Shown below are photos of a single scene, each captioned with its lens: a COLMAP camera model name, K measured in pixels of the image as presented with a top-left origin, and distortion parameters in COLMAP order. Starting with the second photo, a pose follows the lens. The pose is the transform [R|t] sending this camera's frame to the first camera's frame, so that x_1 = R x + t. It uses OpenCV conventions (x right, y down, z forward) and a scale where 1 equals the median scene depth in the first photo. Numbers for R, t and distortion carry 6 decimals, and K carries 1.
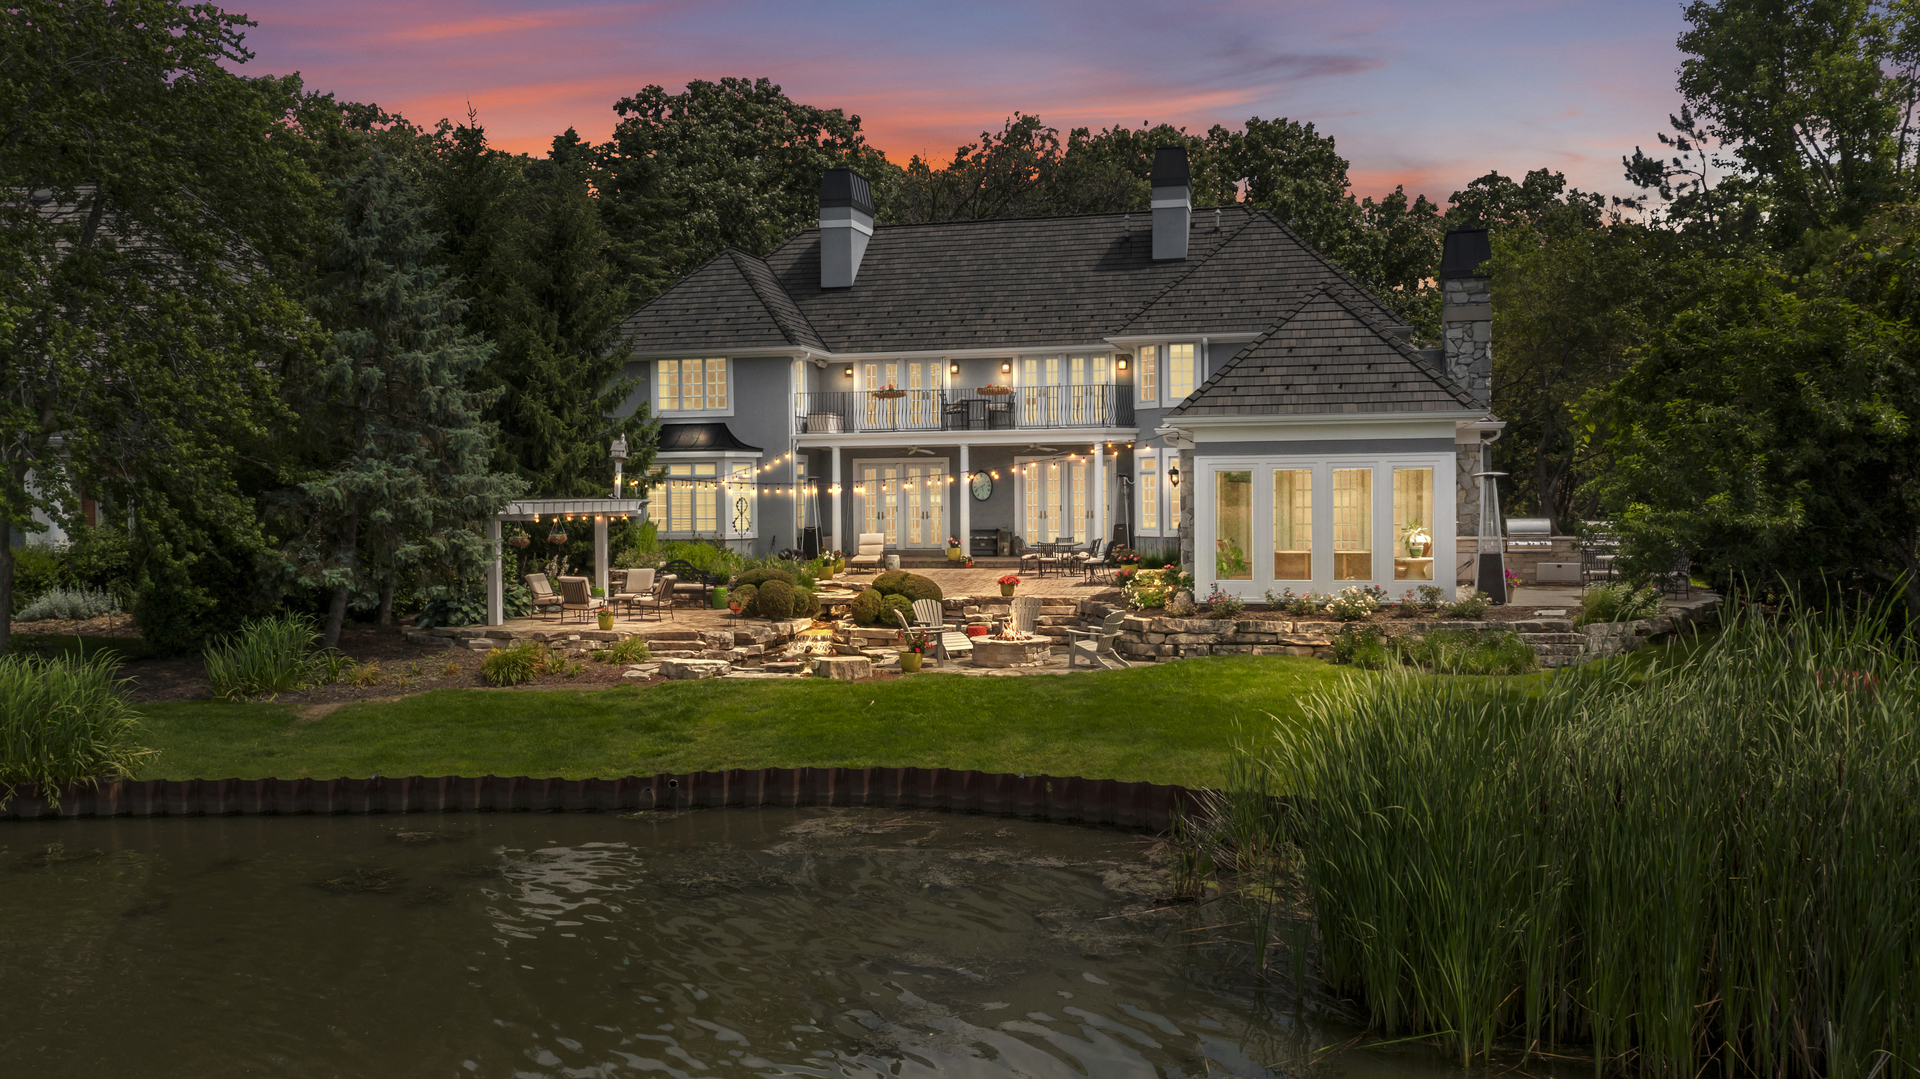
lens RADIAL K [[1515.6, 0, 964.2], [0, 1515.6, 530.9], [0, 0, 1]] dist [-0.016655, 0.010621]
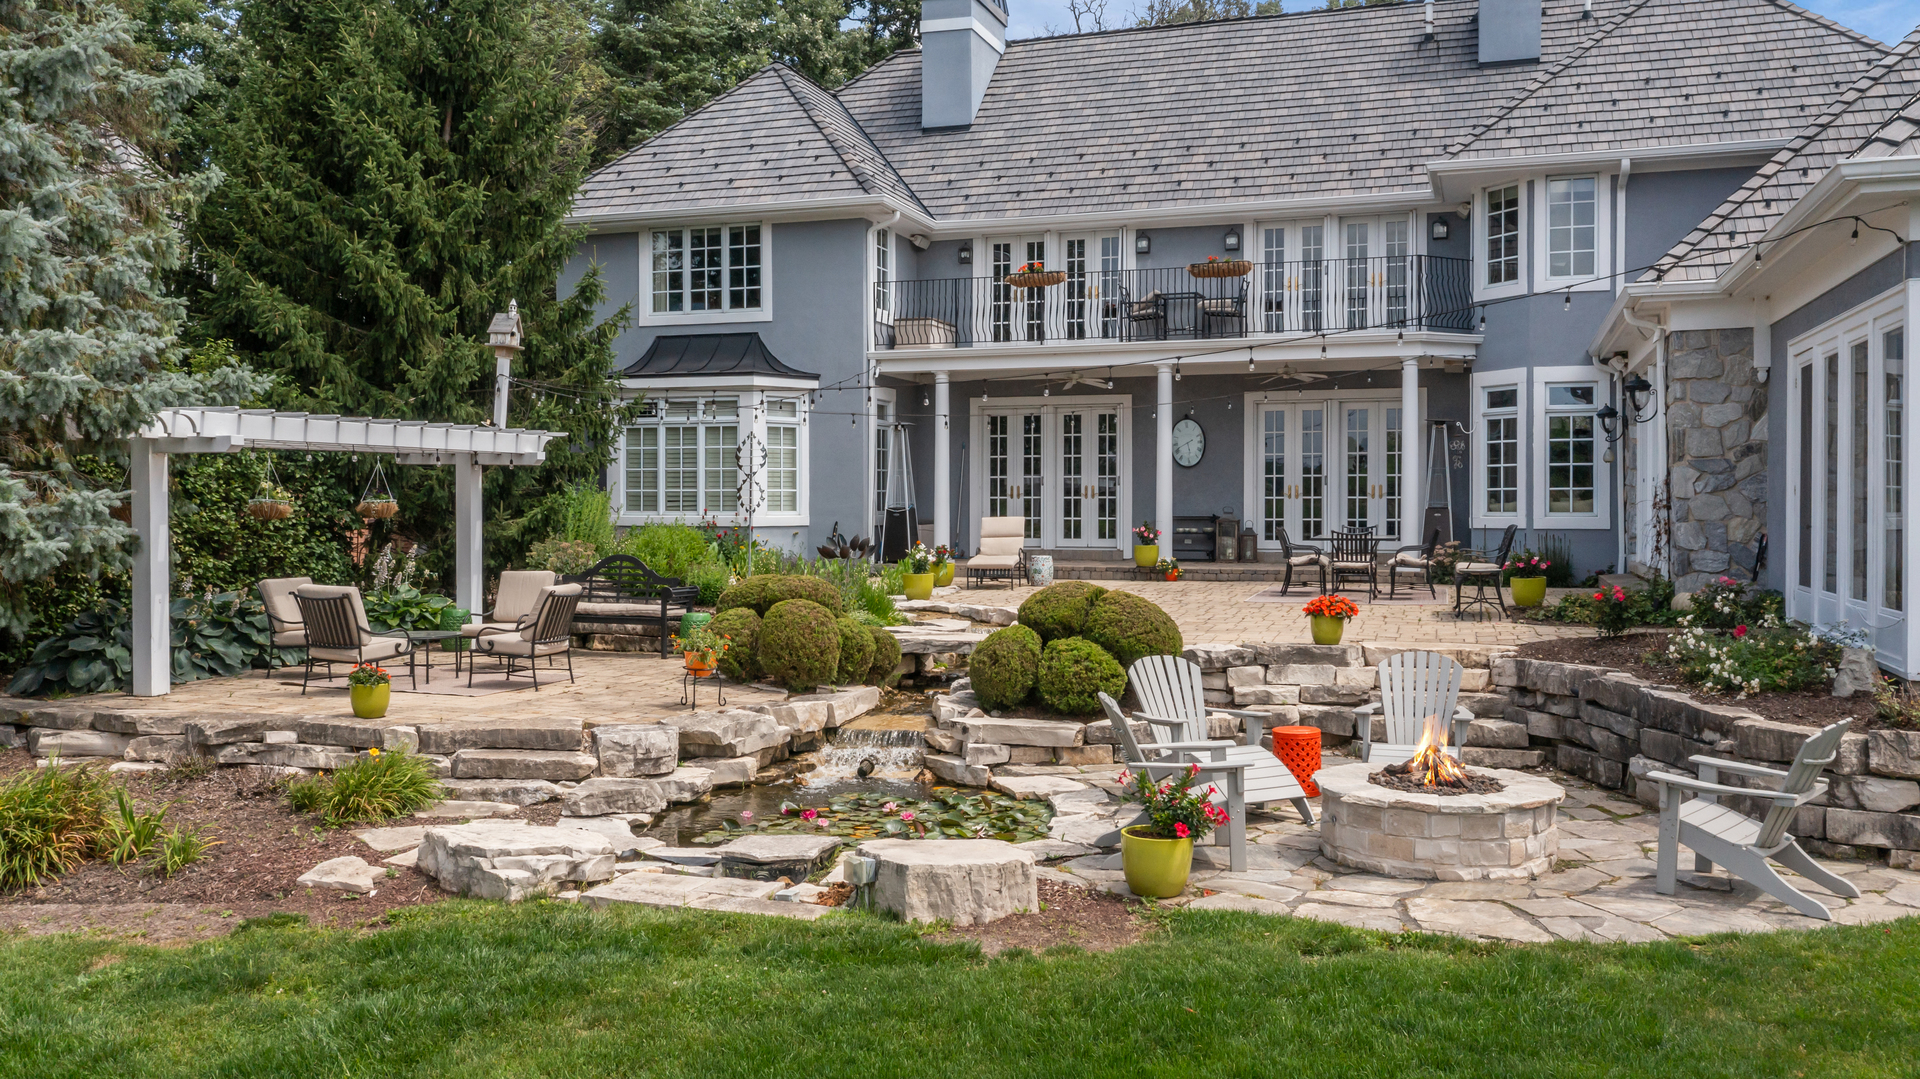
lens RADIAL K [[1515.6, 0, 948.7], [0, 1515.6, 540.2], [0, 0, 1]] dist [-0.016655, 0.010621]
pose [[0.996551, 0.010890, -0.082271, -0.041842], [-0.011238, 0.999930, -0.003776, 0.015201], [0.082224, 0.004688, 0.996603, 0.525678]]
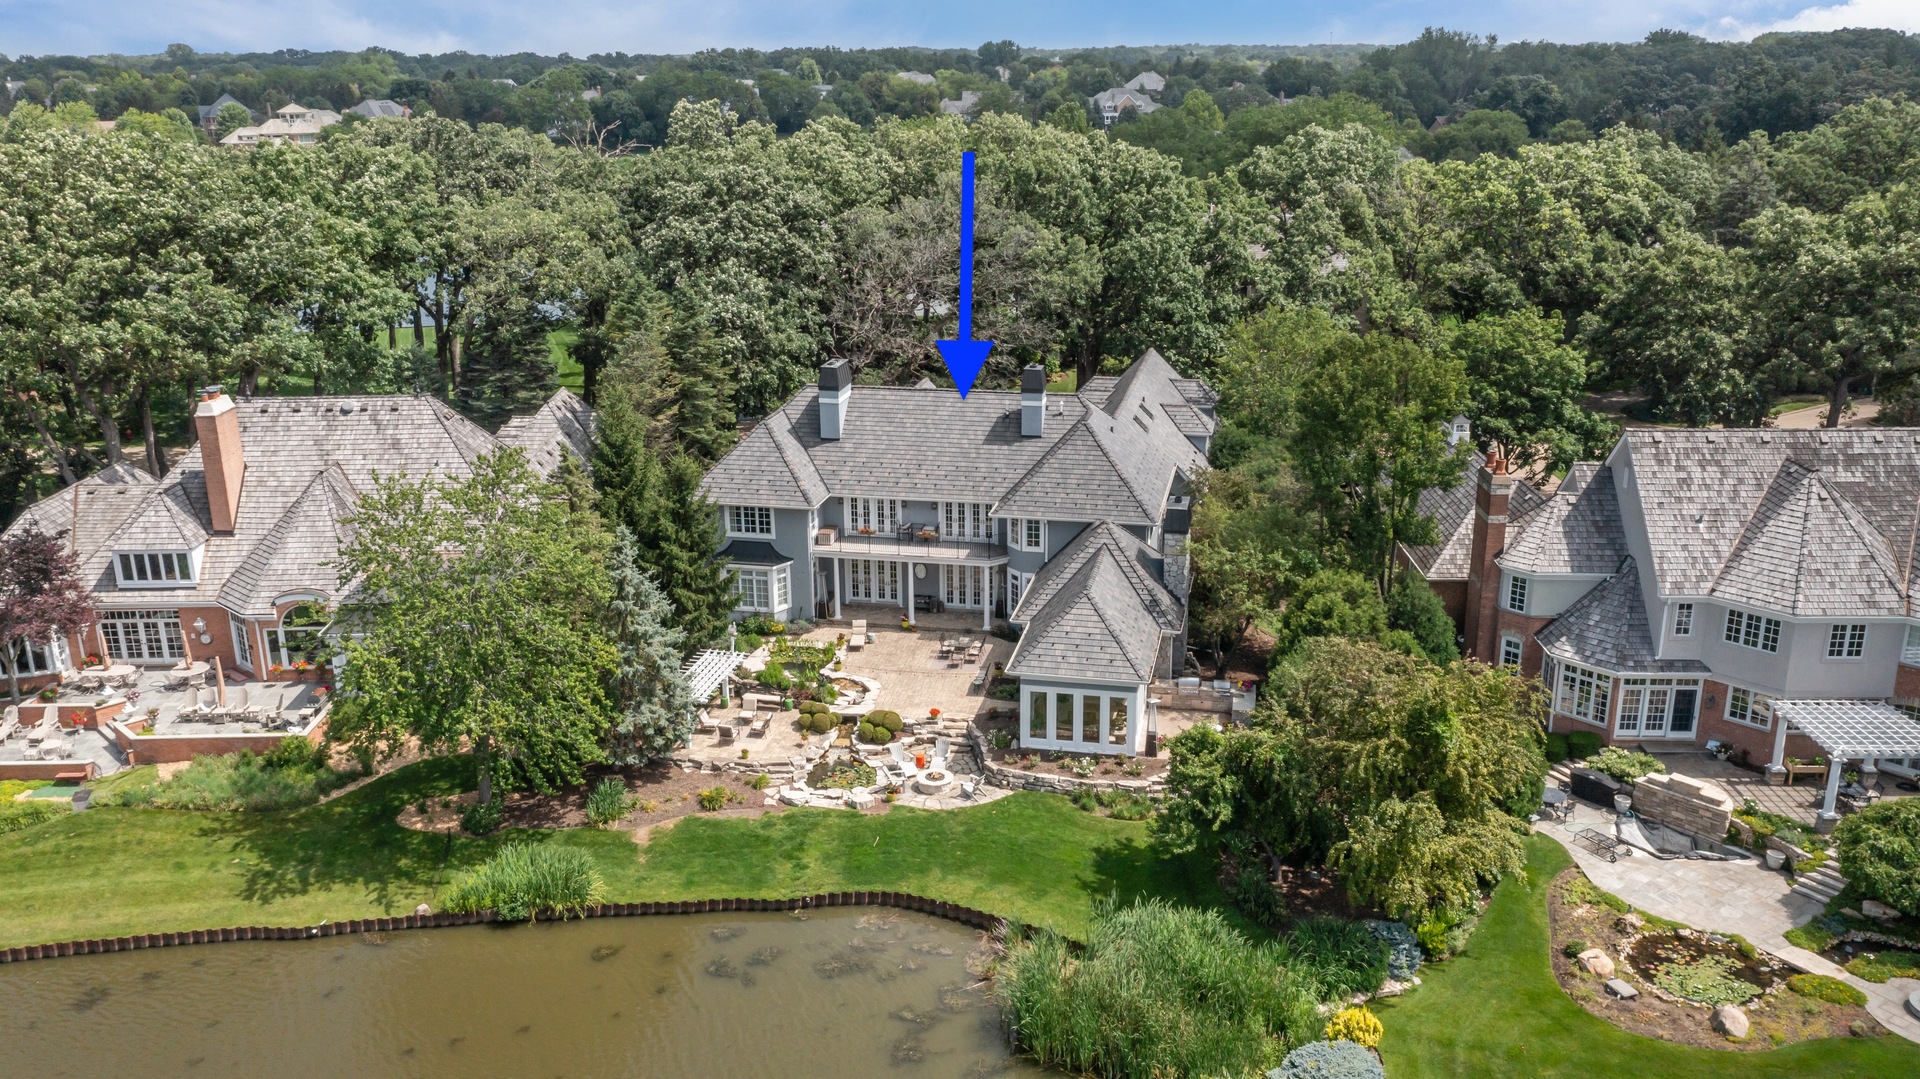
lens RADIAL K [[1515.6, 0, 959.4], [0, 1515.6, 538.8], [0, 0, 1]] dist [-0.016655, 0.010621]
pose [[0.999247, -0.012885, 0.036587, -0.008747], [0.001817, 0.957727, 0.287673, -0.737216], [-0.038747, -0.287391, 0.957029, -0.844001]]
